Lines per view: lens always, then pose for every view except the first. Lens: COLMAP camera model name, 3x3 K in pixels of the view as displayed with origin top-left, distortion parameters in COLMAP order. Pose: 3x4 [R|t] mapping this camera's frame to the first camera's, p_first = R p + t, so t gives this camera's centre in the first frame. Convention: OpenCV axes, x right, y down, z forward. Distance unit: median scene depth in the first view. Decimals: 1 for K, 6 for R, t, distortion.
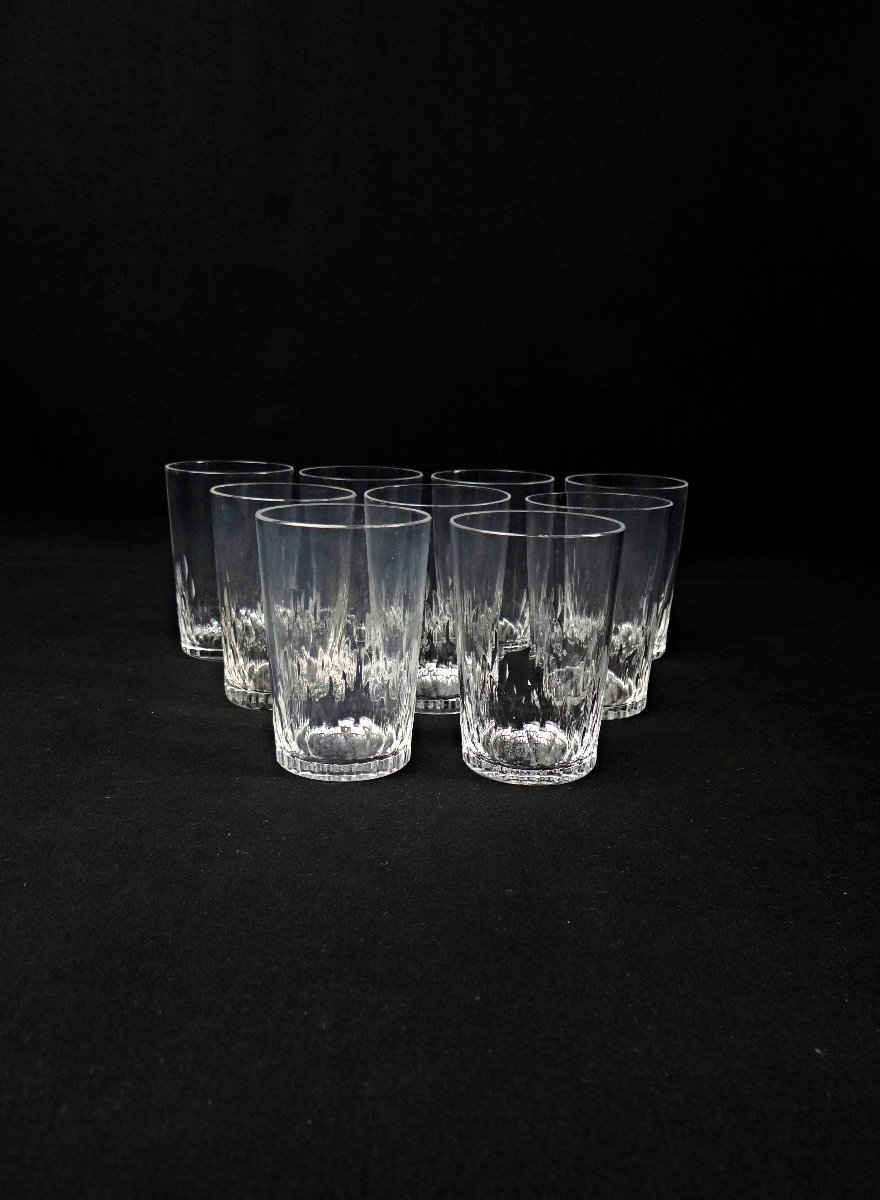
lens RADIAL K [[1005.7, 0, 440.0], [0, 1005.7, 600.0], [0, 0, 1]] dist [-0.001057, -0.006302]
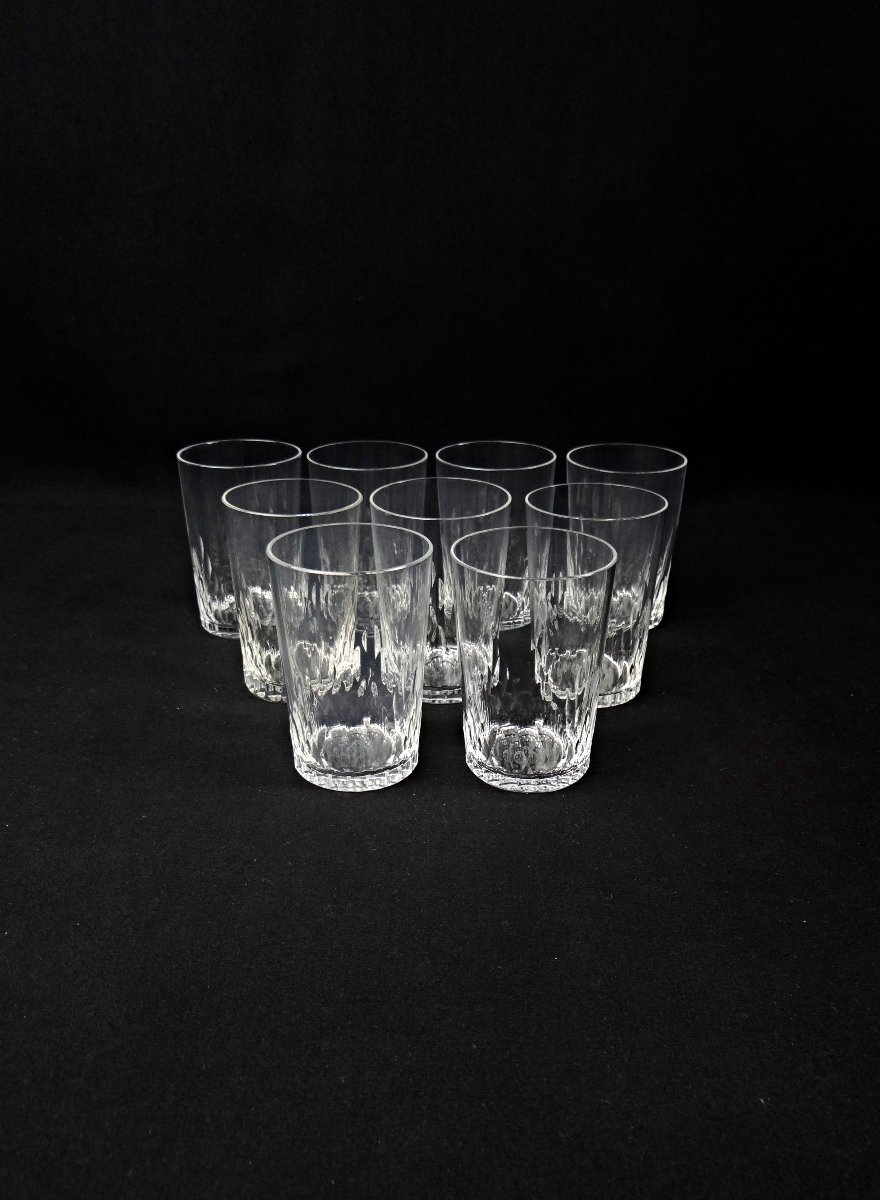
lens RADIAL K [[1005.7, 0, 440.0], [0, 1005.7, 600.0], [0, 0, 1]] dist [-0.001057, -0.006302]
pose [[0.999809, -0.011843, -0.015548, 0.012543], [0.014029, 0.988737, 0.149003, -0.166445], [0.013609, -0.149193, 0.988714, -0.043605]]
